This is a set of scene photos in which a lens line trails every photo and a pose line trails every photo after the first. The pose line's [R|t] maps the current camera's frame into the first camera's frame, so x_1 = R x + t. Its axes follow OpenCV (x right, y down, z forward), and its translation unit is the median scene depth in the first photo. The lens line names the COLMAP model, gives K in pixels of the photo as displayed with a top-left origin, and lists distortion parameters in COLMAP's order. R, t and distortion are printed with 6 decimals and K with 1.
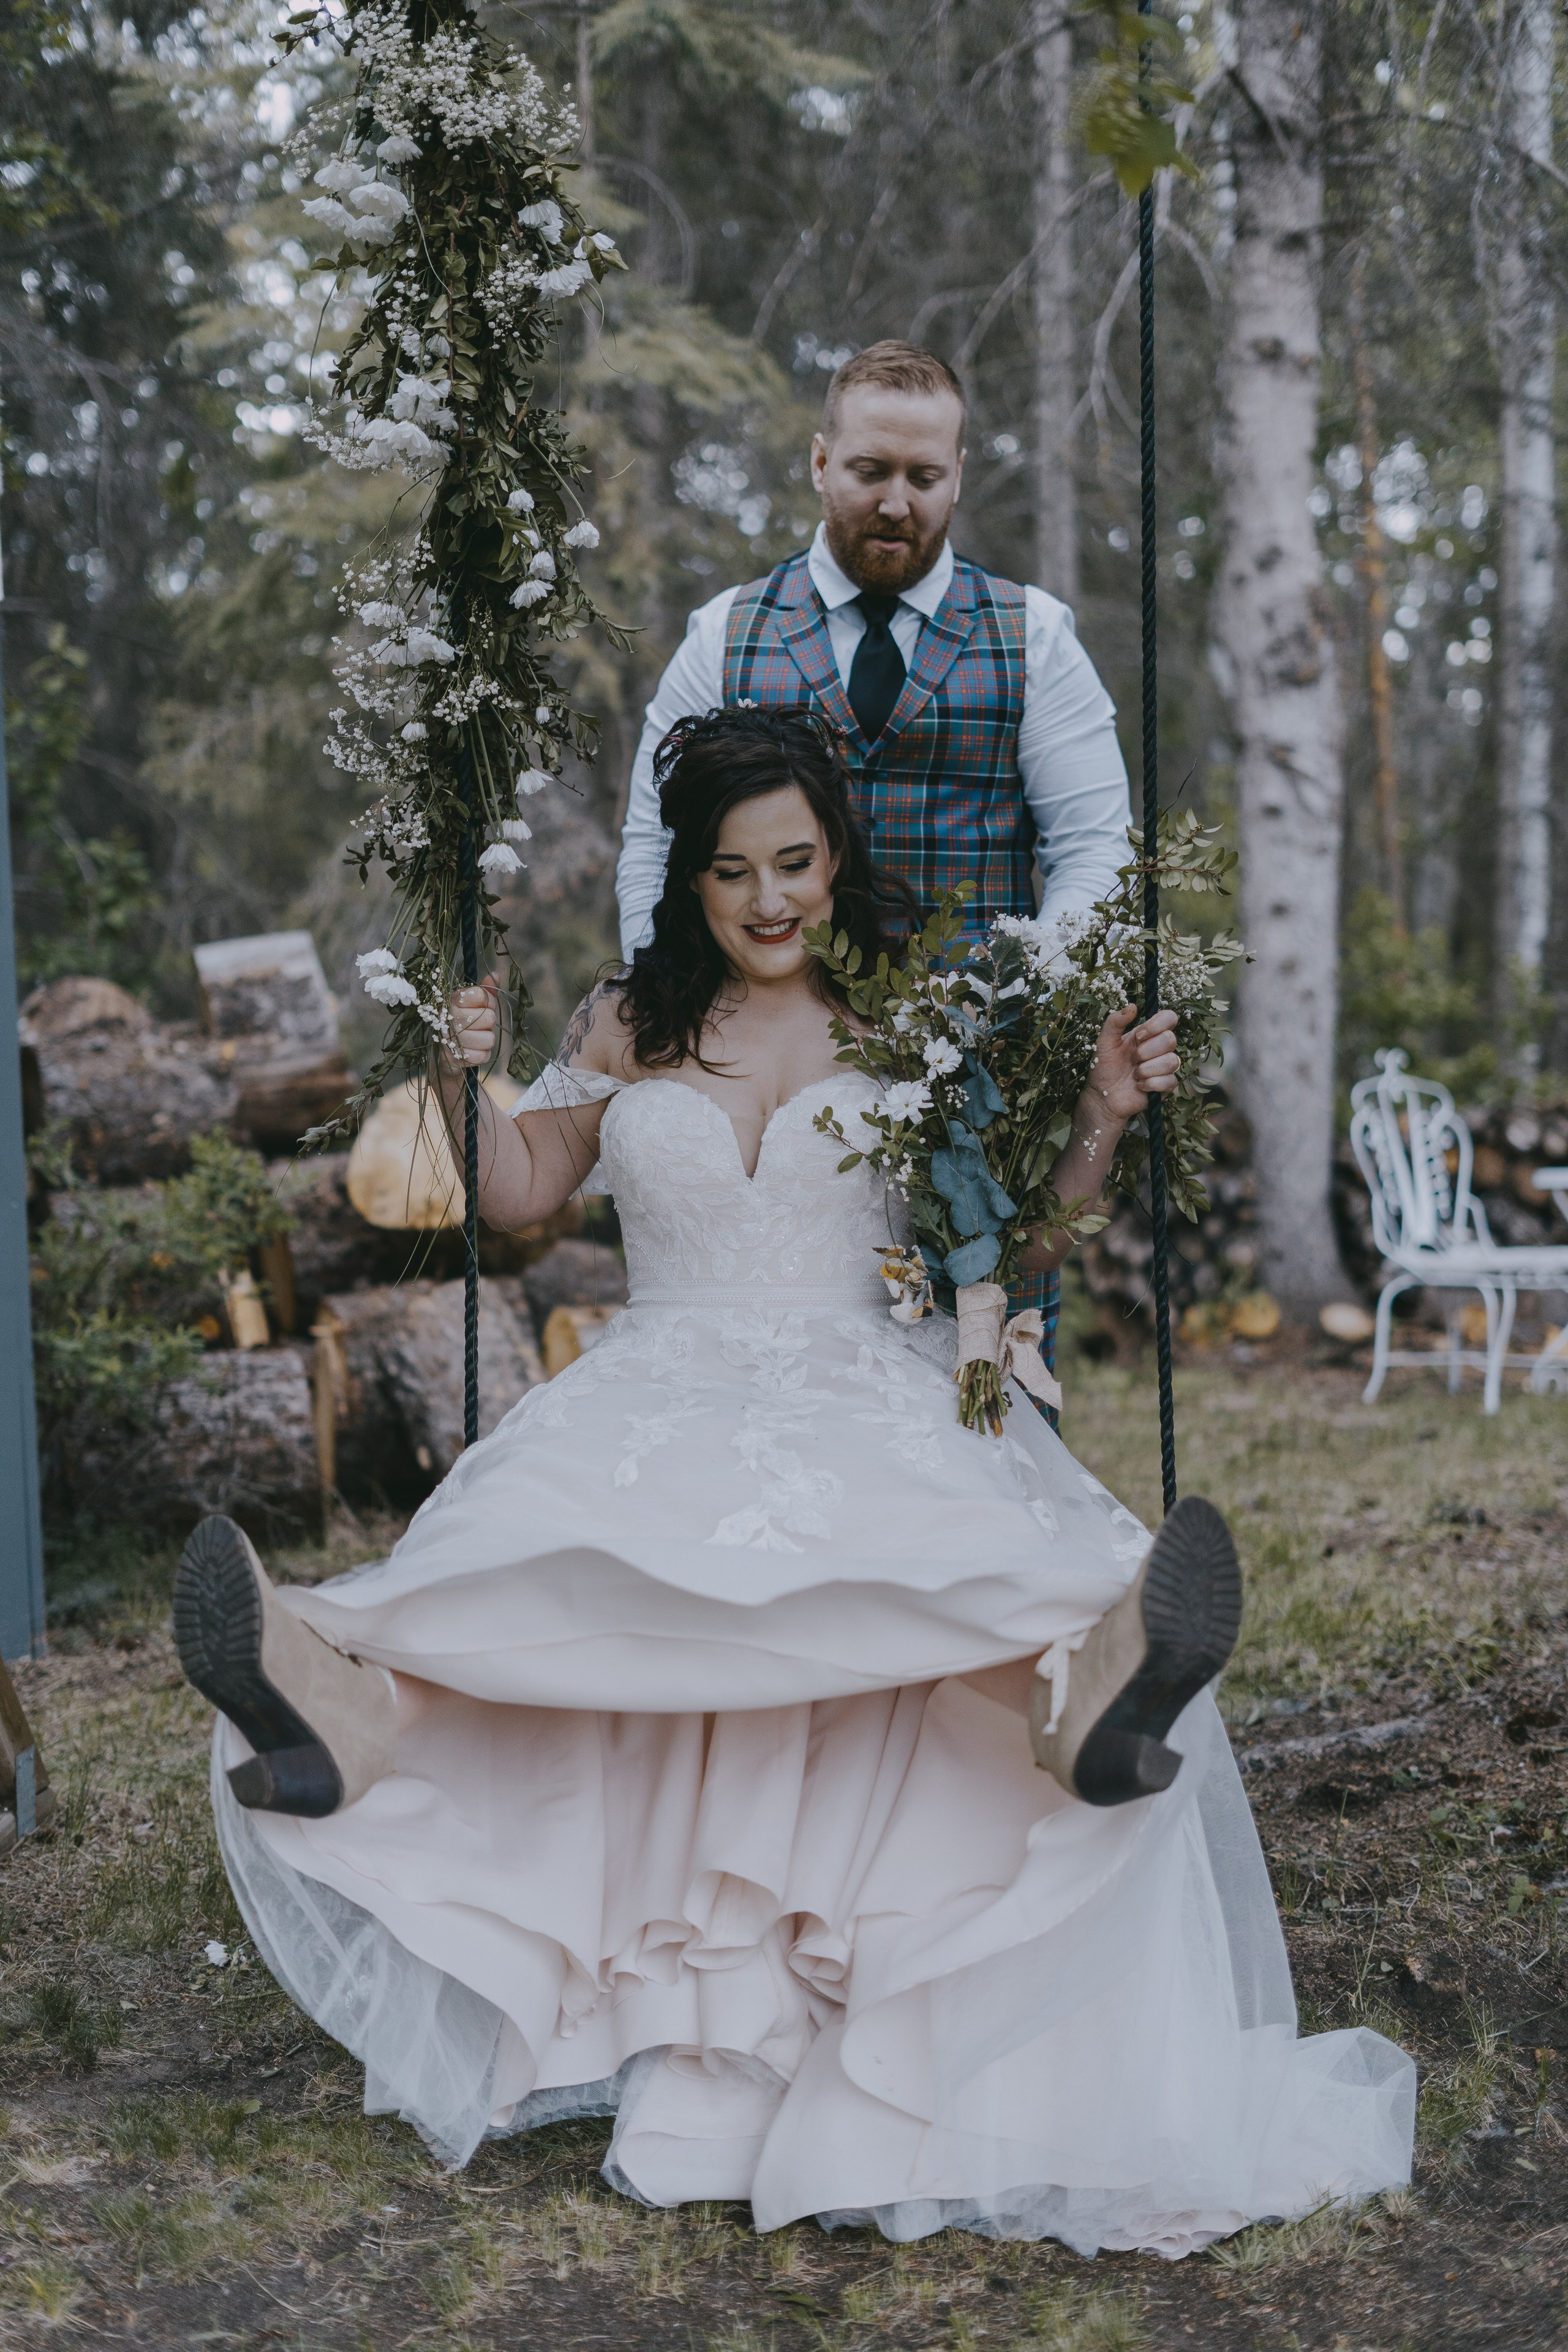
lens RADIAL K [[3516.4, 0, 784.0], [0, 3516.4, 1176.0], [0, 0, 1]] dist [0.005852, -0.004826]
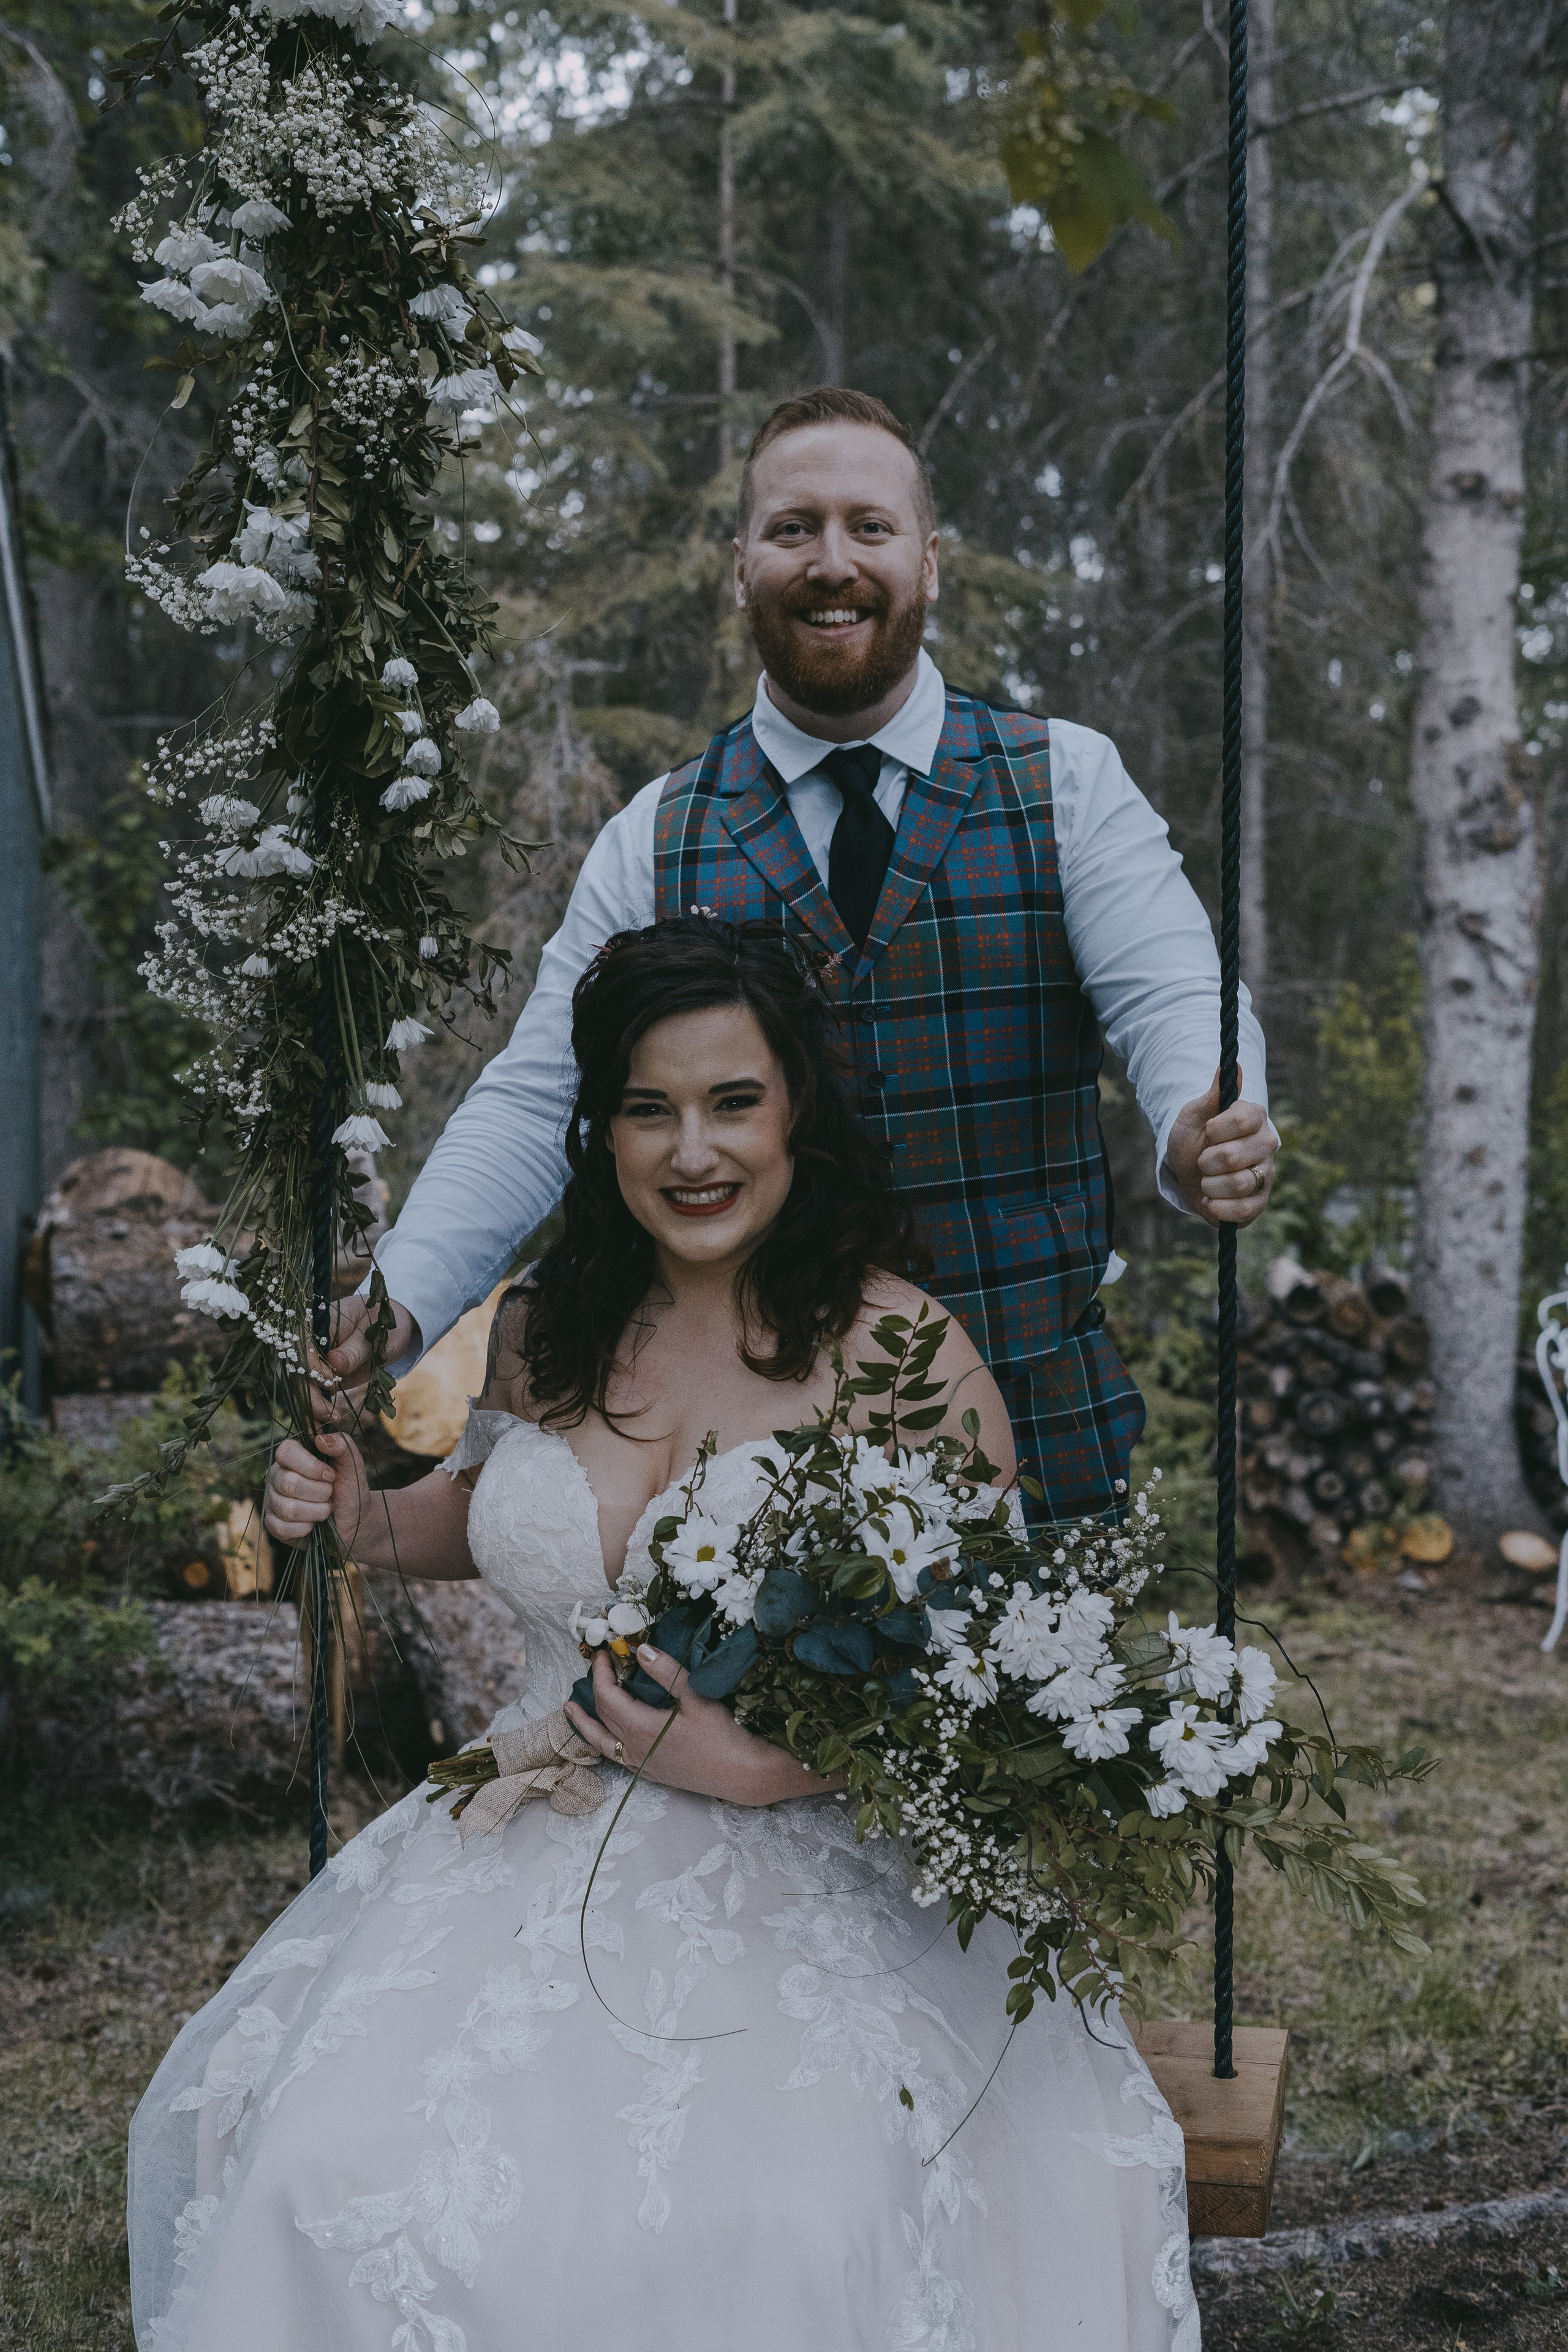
lens RADIAL K [[3522.7, 0, 781.8], [0, 3522.7, 1182.4], [0, 0, 1]] dist [0.007153, -0.015109]
pose [[0.997784, 0.030243, -0.059258, 0.030109], [-0.032106, 0.999012, -0.030743, -0.031200], [0.058269, 0.032578, 0.997769, 0.125675]]
